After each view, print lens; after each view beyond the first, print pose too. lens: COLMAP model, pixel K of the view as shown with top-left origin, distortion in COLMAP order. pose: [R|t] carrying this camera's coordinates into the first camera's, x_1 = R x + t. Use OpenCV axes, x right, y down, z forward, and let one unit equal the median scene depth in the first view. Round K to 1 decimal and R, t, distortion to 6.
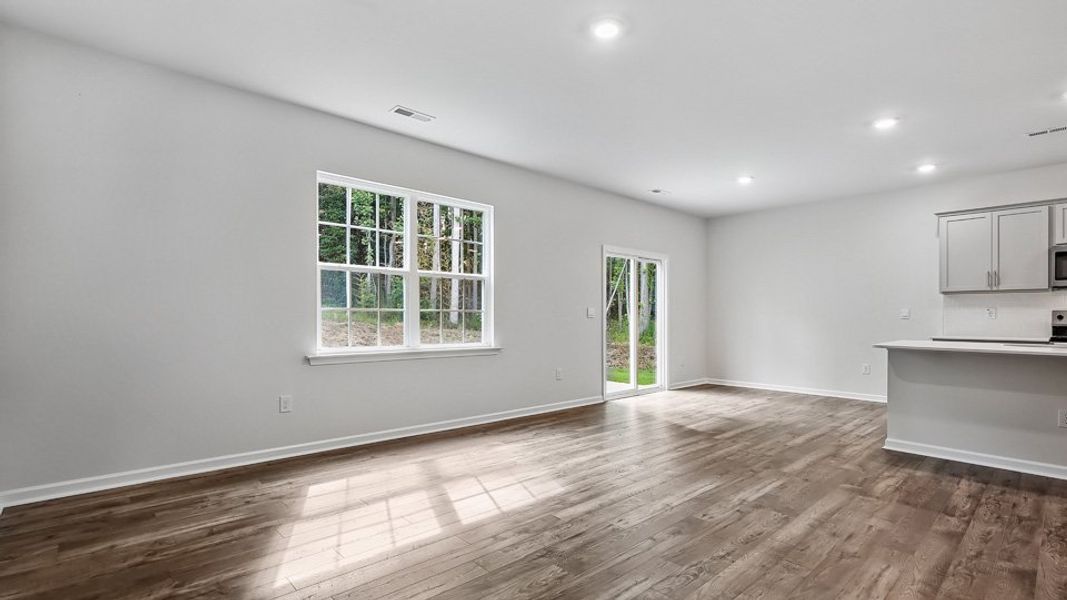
lens RADIAL K [[490.9, 0, 537.9], [0, 490.9, 318.2], [0, 0, 1]] dist [-0.000455, -0.000277]
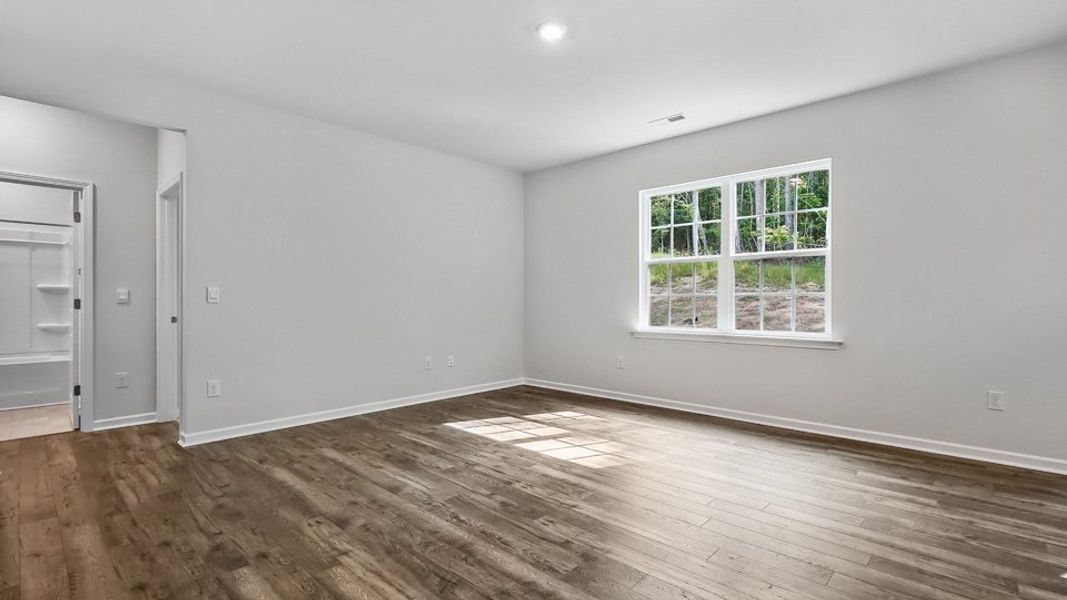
lens RADIAL K [[487.7, 0, 533.5], [0, 487.7, 300.0], [0, 0, 1]] dist [-0.003260, -0.000237]
pose [[0.067586, -0.006322, -0.997693, 0.757115], [-0.004417, 0.999968, -0.006635, 0.003175], [0.997704, 0.004856, 0.067556, 0.561342]]
